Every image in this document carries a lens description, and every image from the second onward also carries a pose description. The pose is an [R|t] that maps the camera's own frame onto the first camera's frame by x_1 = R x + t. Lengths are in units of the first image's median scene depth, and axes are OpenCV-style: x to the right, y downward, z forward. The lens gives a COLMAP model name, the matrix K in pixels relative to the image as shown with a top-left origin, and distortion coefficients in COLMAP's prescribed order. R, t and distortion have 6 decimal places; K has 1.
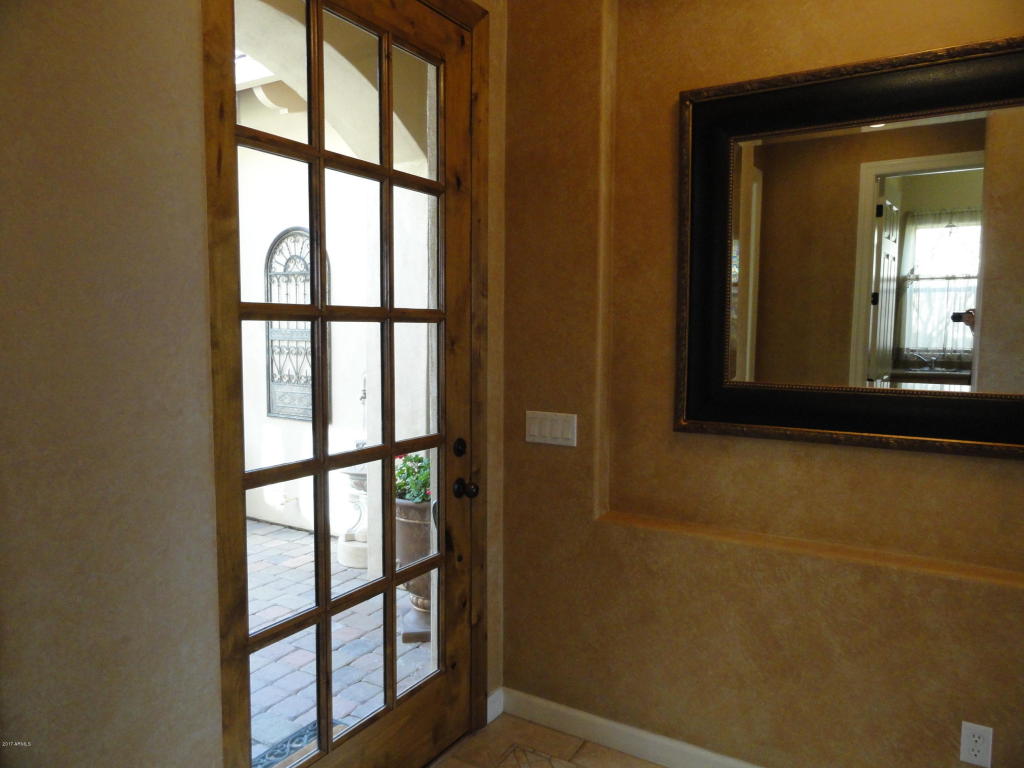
lens RADIAL K [[711.3, 0, 514.2], [0, 711.3, 379.0], [0, 0, 1]] dist [0.000954, 0.003774]
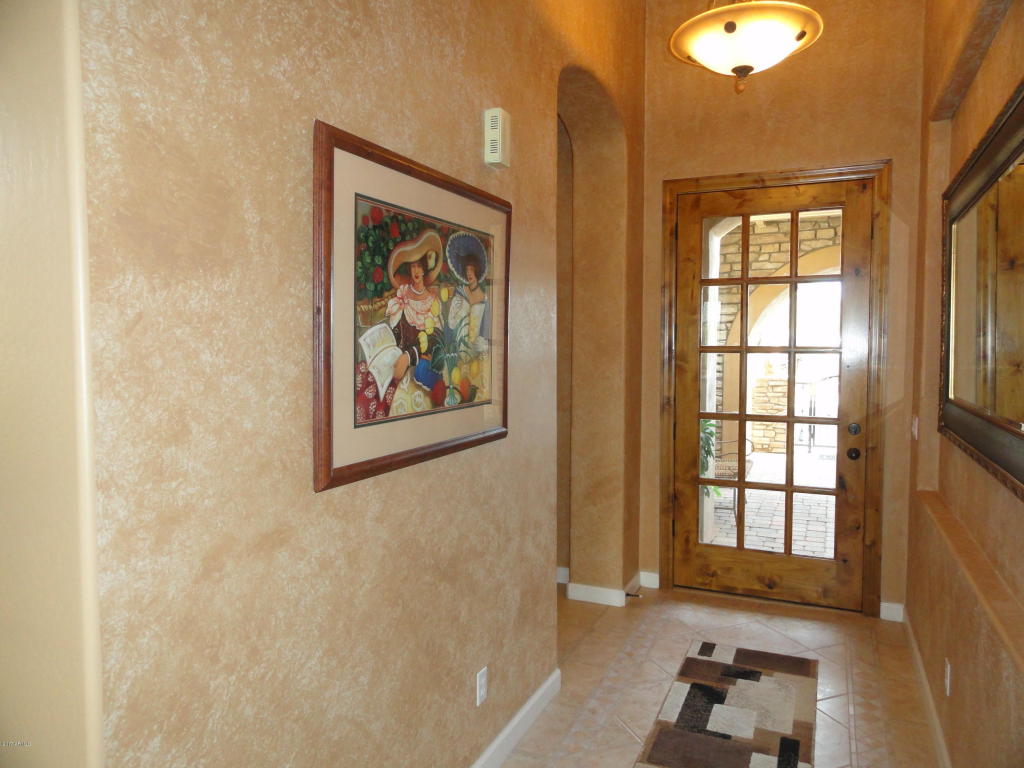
lens RADIAL K [[711.3, 0, 515.5], [0, 711.3, 383.8], [0, 0, 1]] dist [0.000954, 0.003774]
pose [[0.137485, 0.033480, -0.989938, 1.677725], [-0.077463, 0.996731, 0.022951, 0.017476], [0.987470, 0.073528, 0.139629, -0.017265]]
